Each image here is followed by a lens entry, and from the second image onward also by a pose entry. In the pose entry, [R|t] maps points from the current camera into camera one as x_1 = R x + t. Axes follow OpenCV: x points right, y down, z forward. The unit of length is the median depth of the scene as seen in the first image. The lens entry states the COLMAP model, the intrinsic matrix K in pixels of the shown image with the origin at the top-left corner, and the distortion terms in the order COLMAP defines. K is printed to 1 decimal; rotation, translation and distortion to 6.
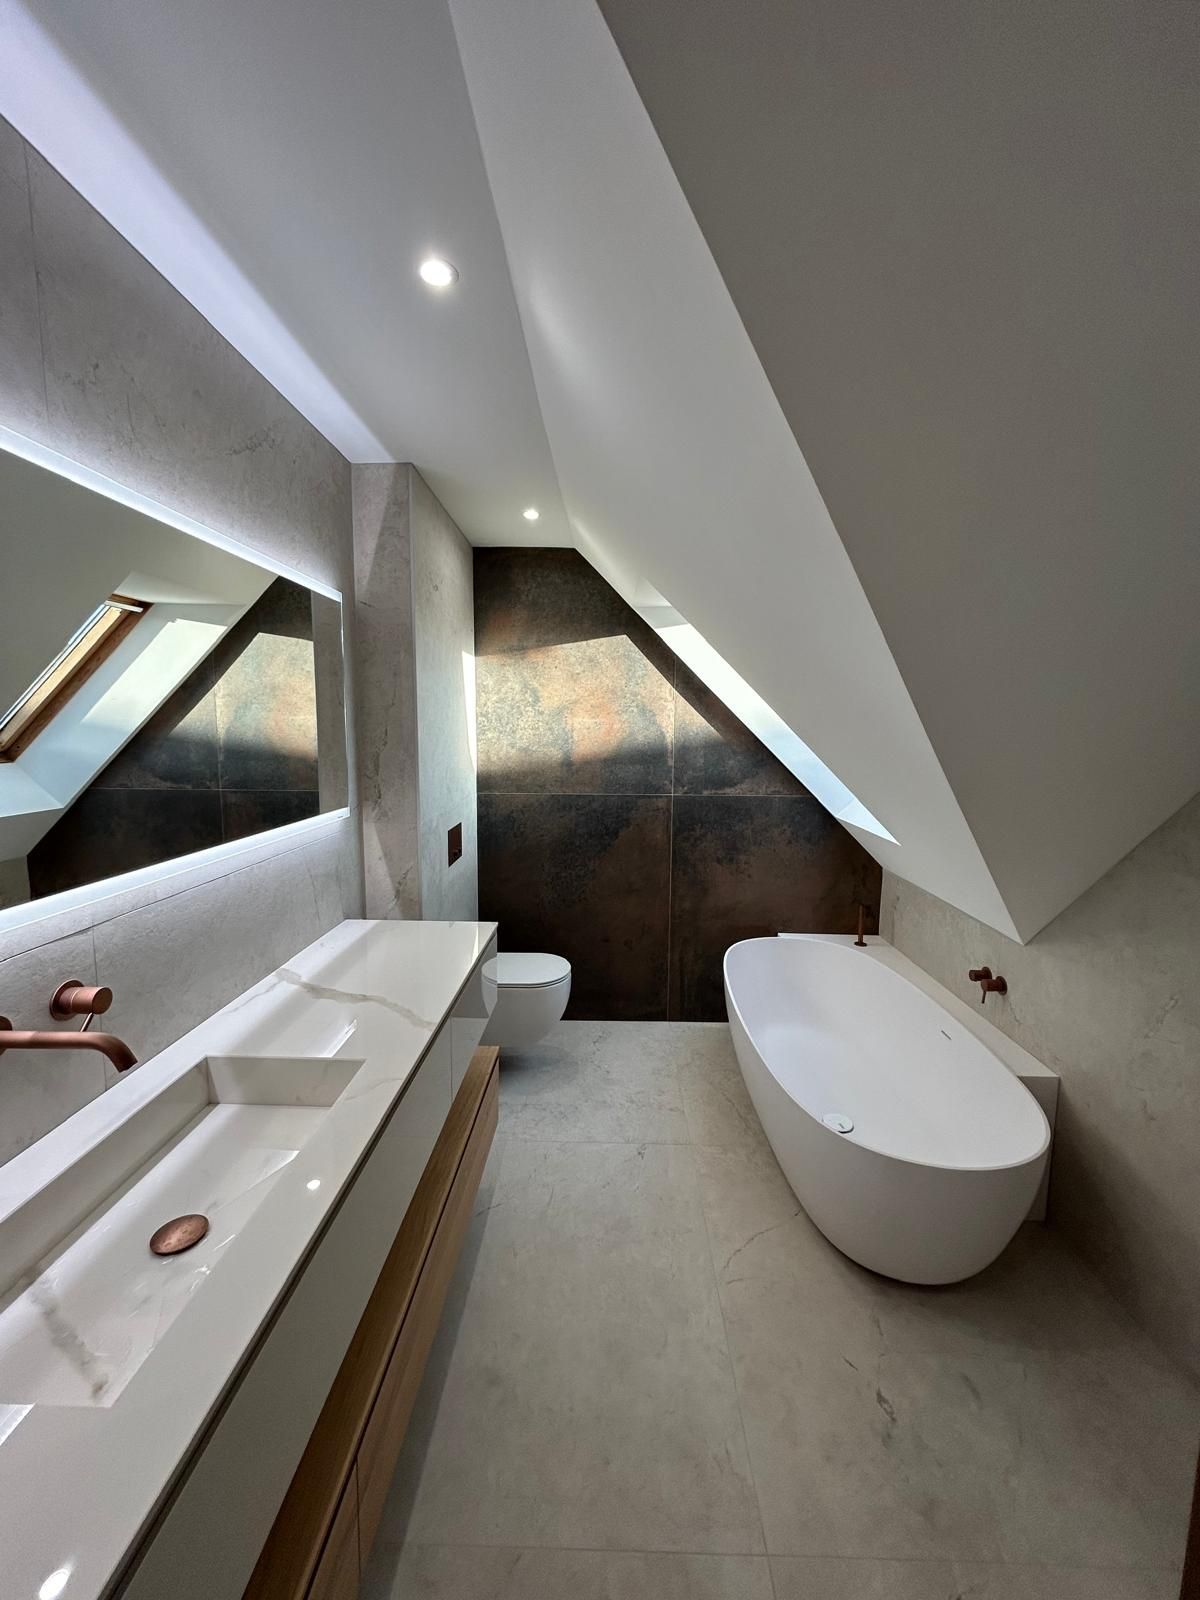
lens RADIAL K [[643.8, 0, 603.0], [0, 643.8, 803.6], [0, 0, 1]] dist [-0.003207, 0.001454]
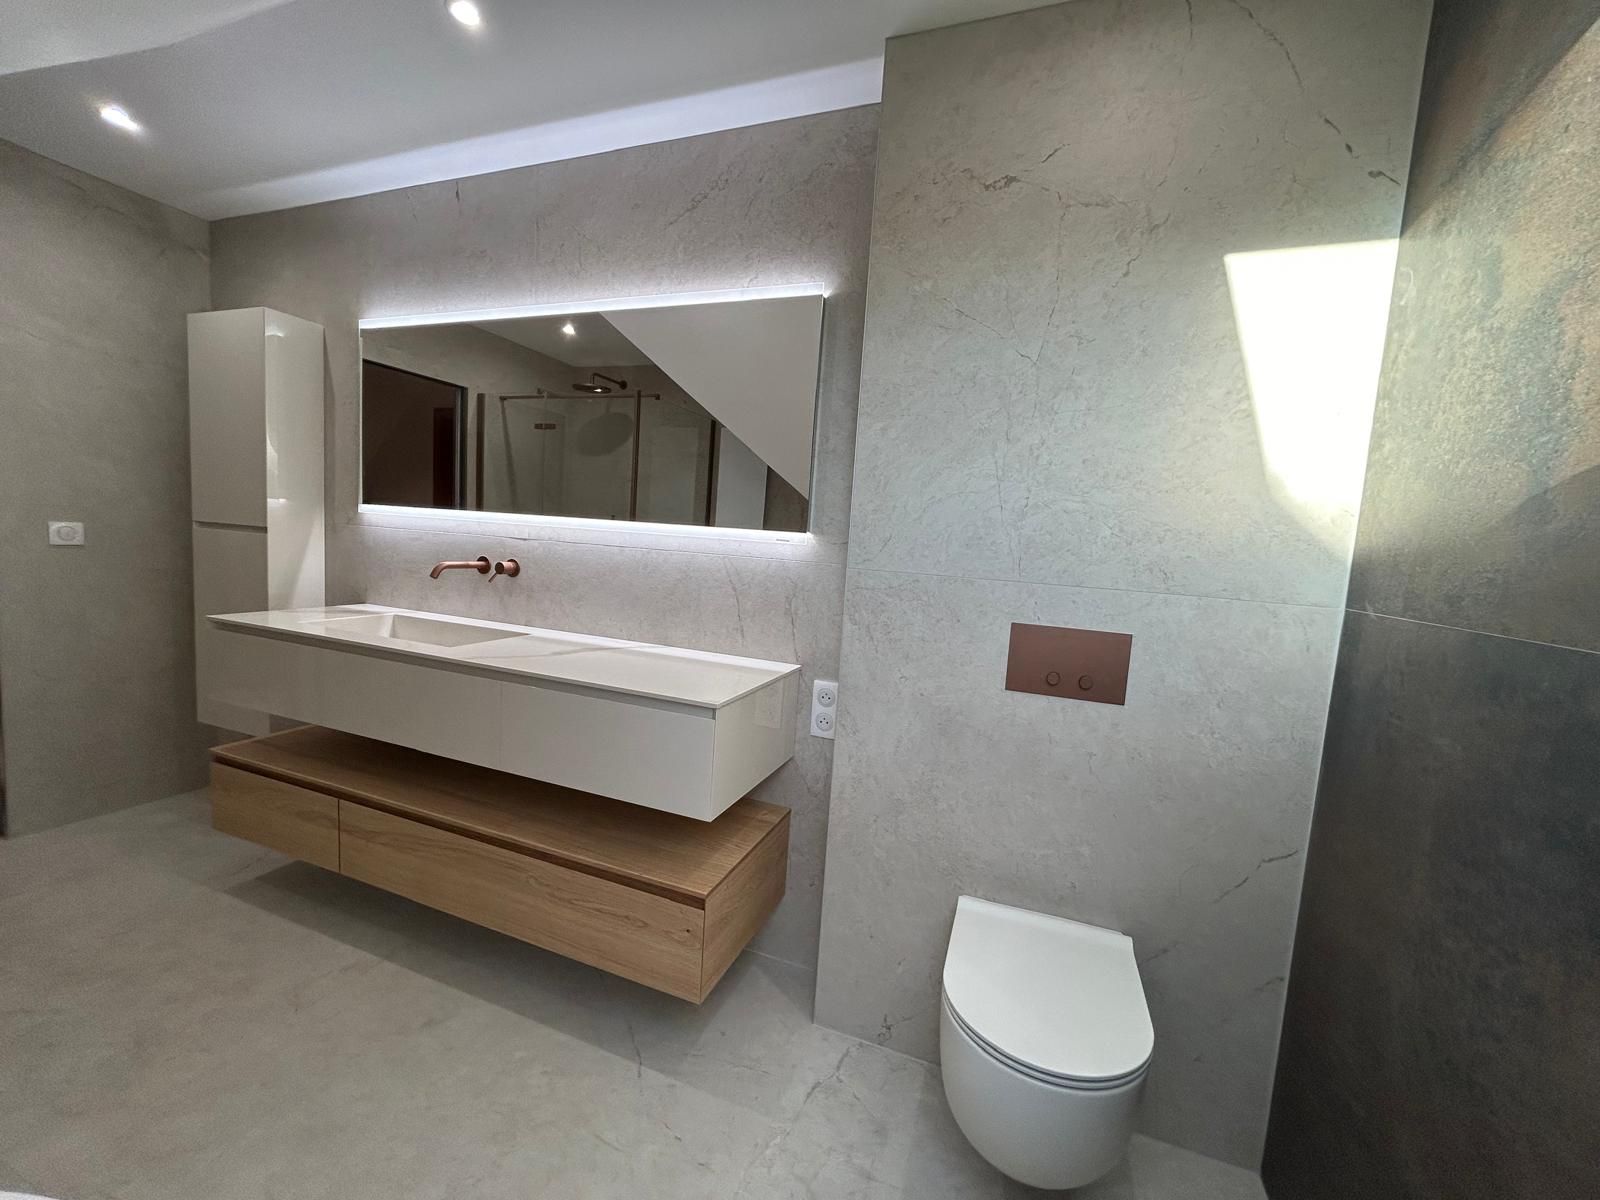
lens RADIAL K [[643.8, 0, 803.8], [0, 643.8, 602.4], [0, 0, 1]] dist [-0.003207, 0.001454]
pose [[-0.334357, 0.056923, -0.940726, 0.393627], [-0.184470, 0.974914, 0.124557, -0.011354], [0.924217, 0.215182, -0.315468, 1.202975]]
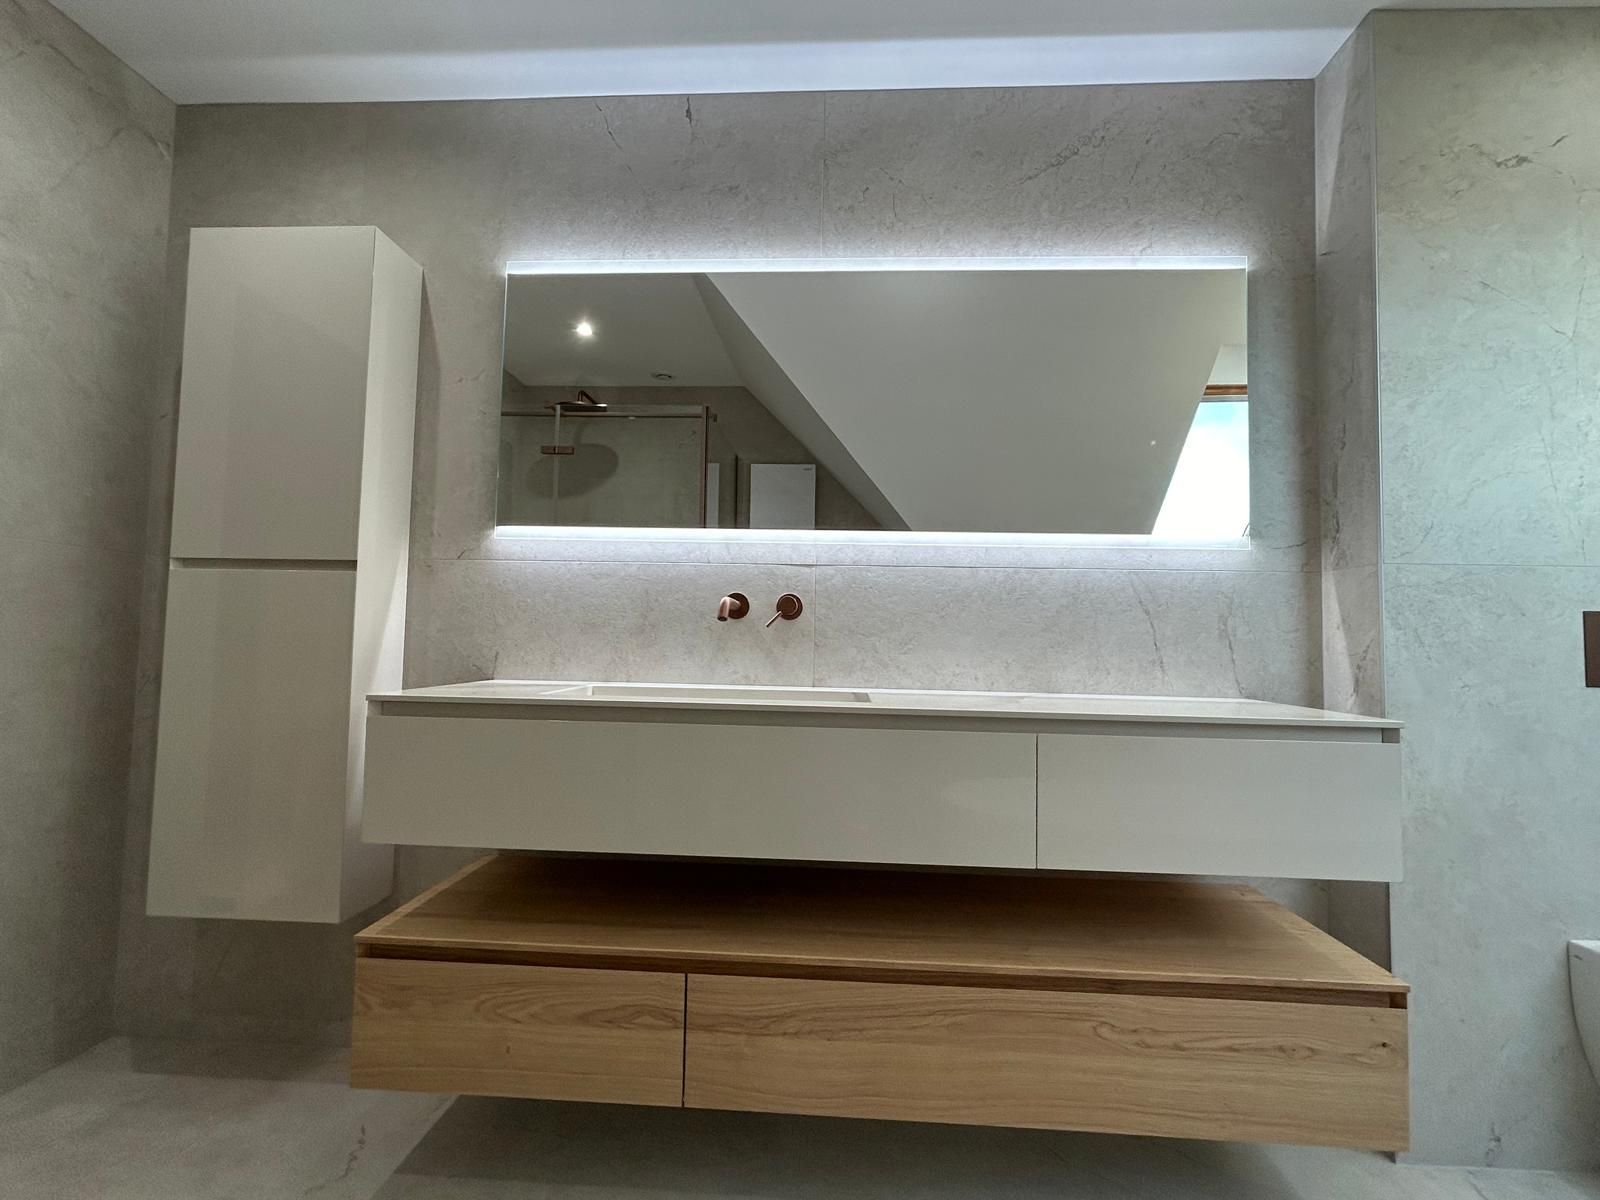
lens RADIAL K [[767.0, 0, 801.2], [0, 767.0, 602.1], [0, 0, 1]] dist [-0.002469, 0.001916]
pose [[-0.038532, -0.067365, -0.996984, 0.442050], [-0.141568, 0.988029, -0.061288, 0.187064], [0.989178, 0.138780, -0.047607, 0.518838]]
